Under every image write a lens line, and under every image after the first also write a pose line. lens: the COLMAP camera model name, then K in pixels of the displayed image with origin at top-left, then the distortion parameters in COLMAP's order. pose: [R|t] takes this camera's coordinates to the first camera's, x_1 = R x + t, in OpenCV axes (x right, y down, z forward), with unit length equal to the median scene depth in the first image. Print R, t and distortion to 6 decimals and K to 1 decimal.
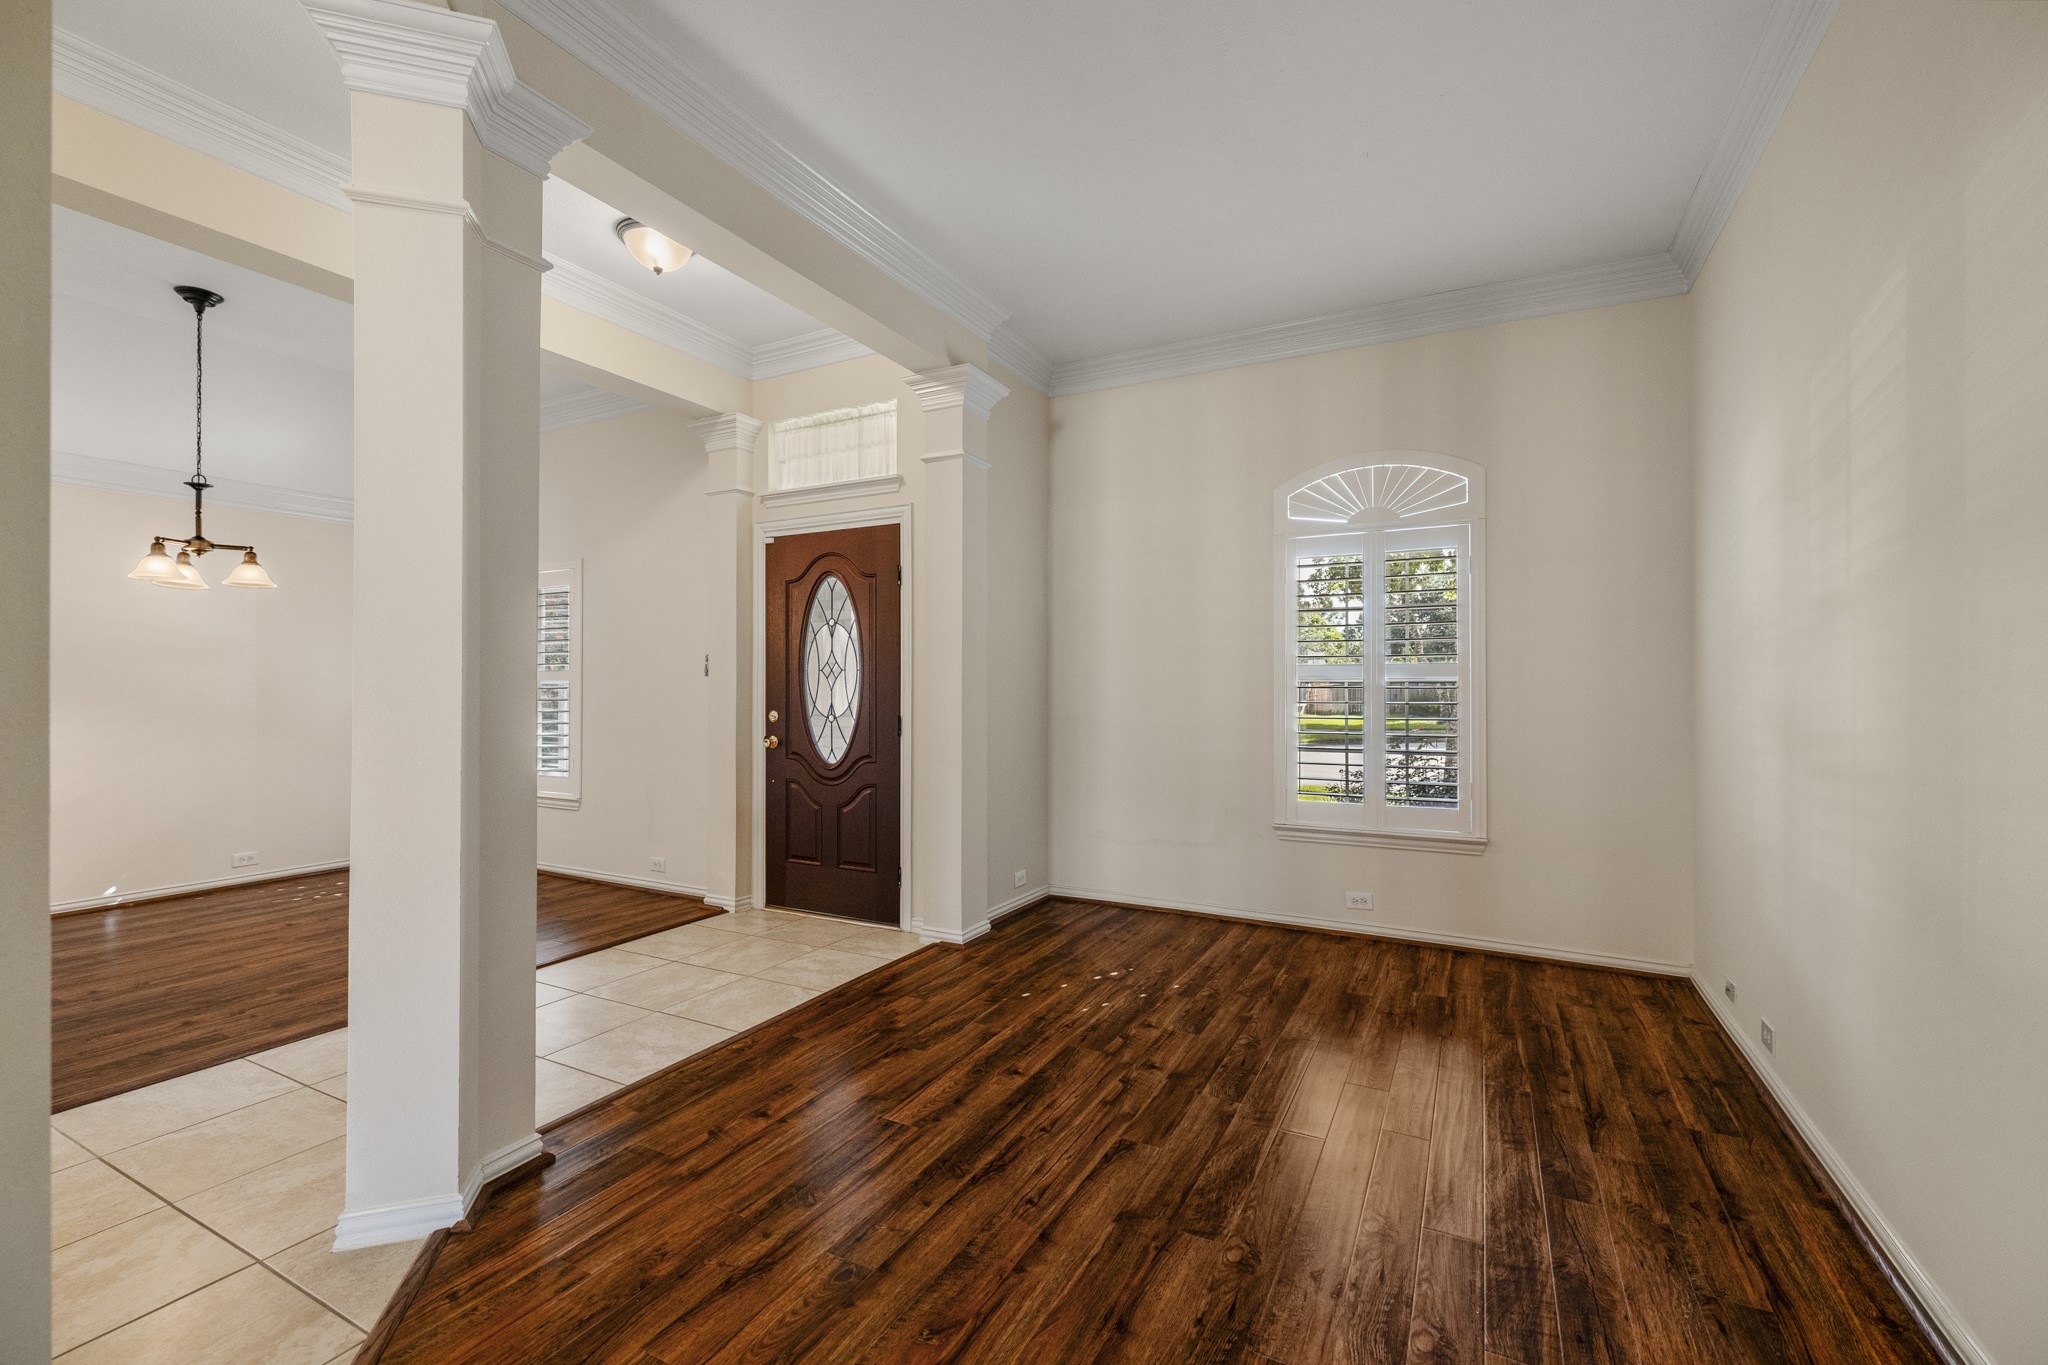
lens RADIAL K [[867.1, 0, 1039.0], [0, 867.1, 676.2], [0, 0, 1]] dist [0.003292, -0.000341]
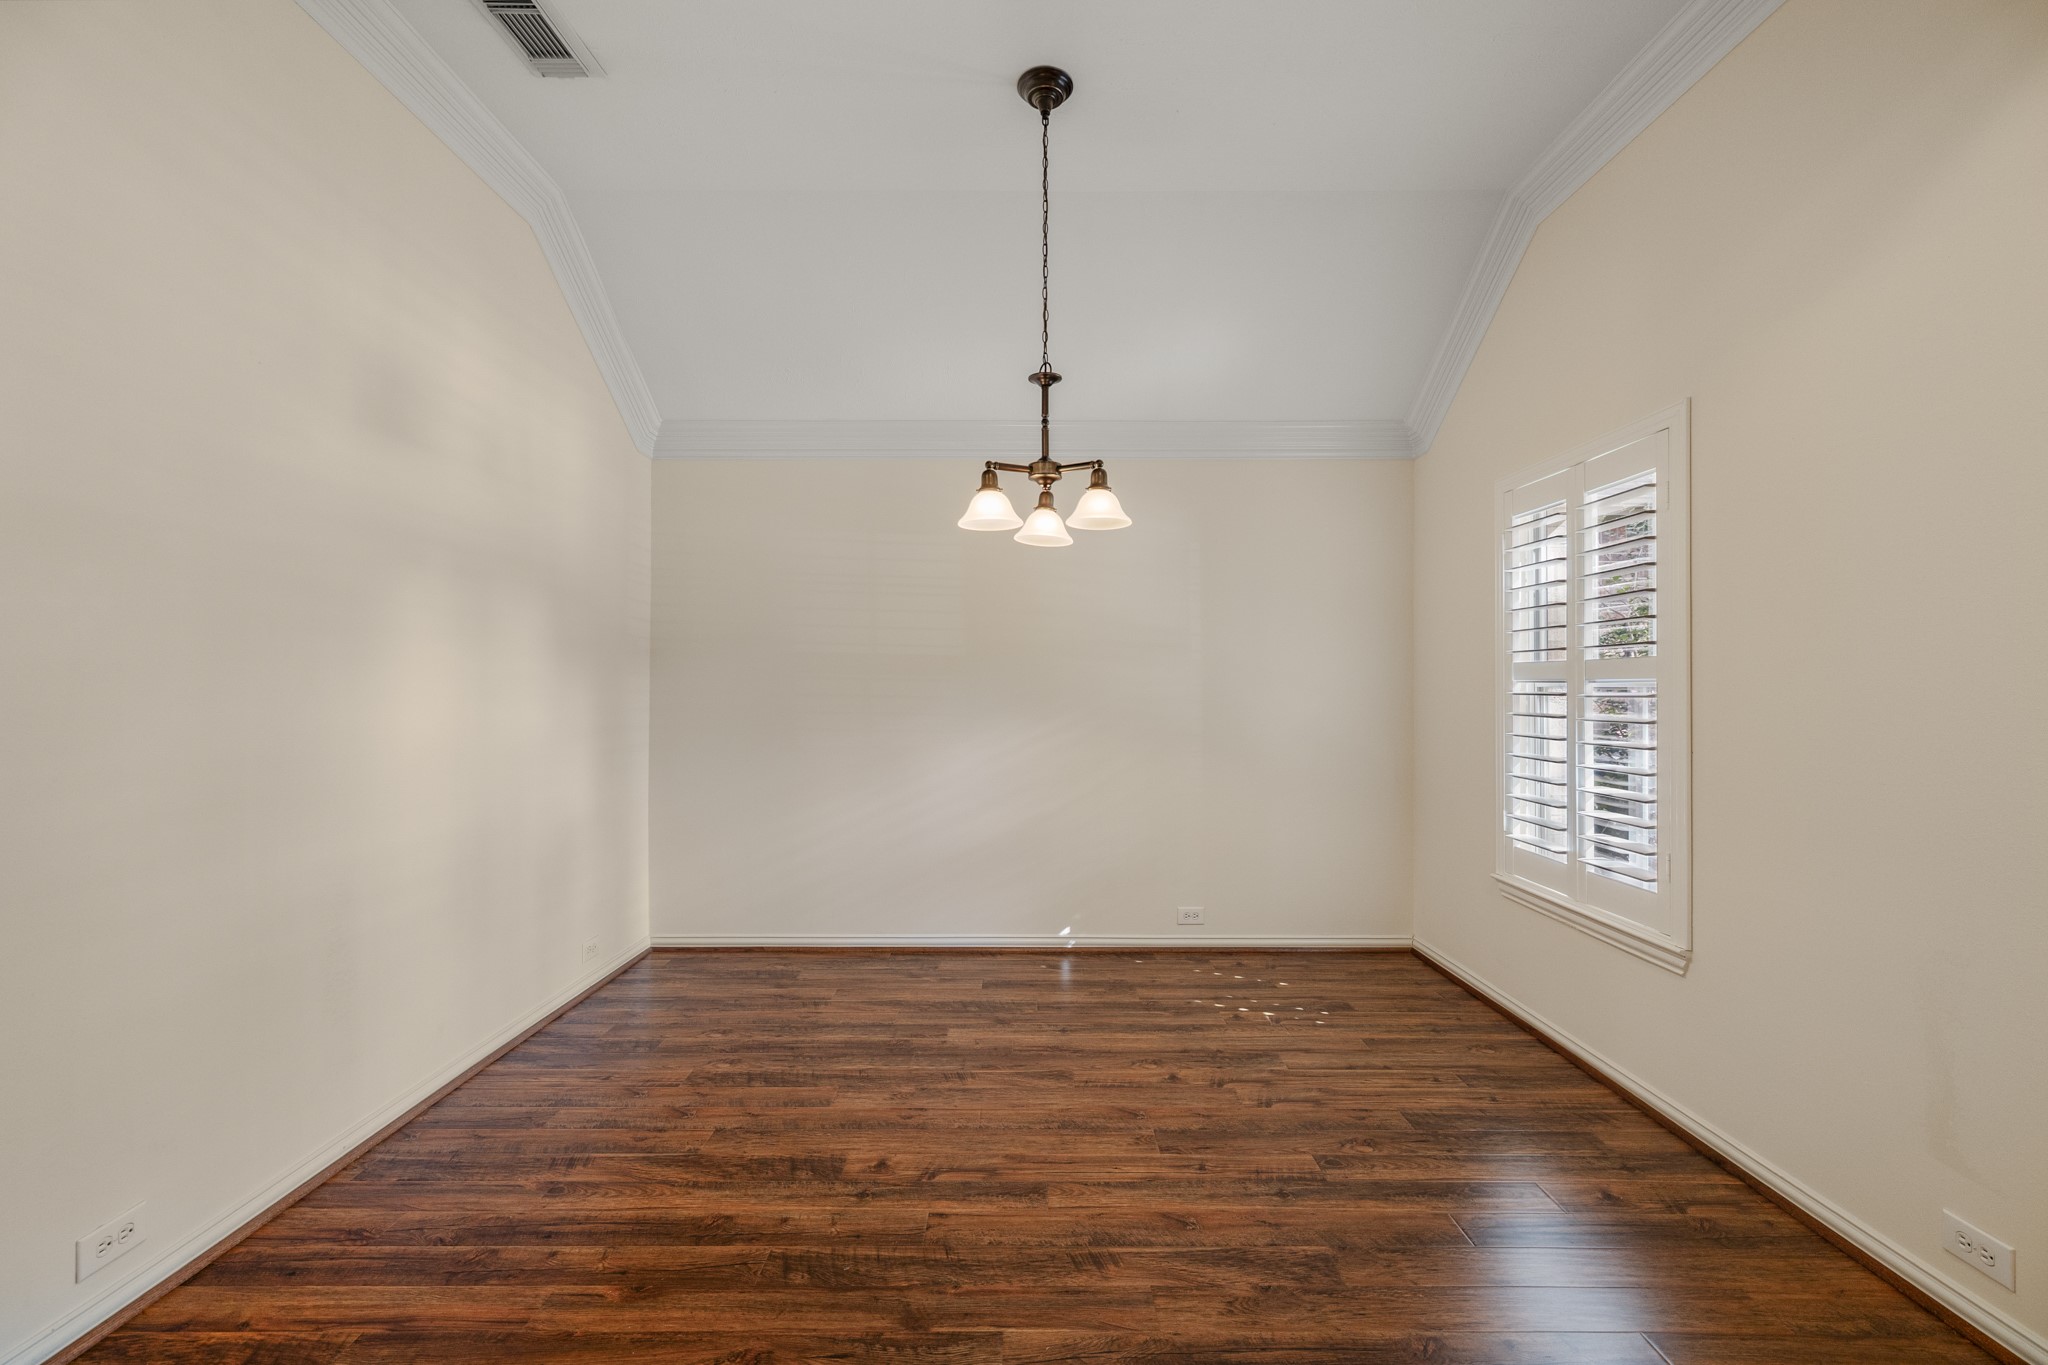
lens RADIAL K [[867.1, 0, 1033.3], [0, 867.1, 670.7], [0, 0, 1]] dist [0.003292, -0.000341]
pose [[0.466468, -0.013225, -0.884439, -0.360824], [0.004342, 0.999910, -0.012661, 0.005671], [0.884528, 0.002065, 0.466483, 0.622970]]
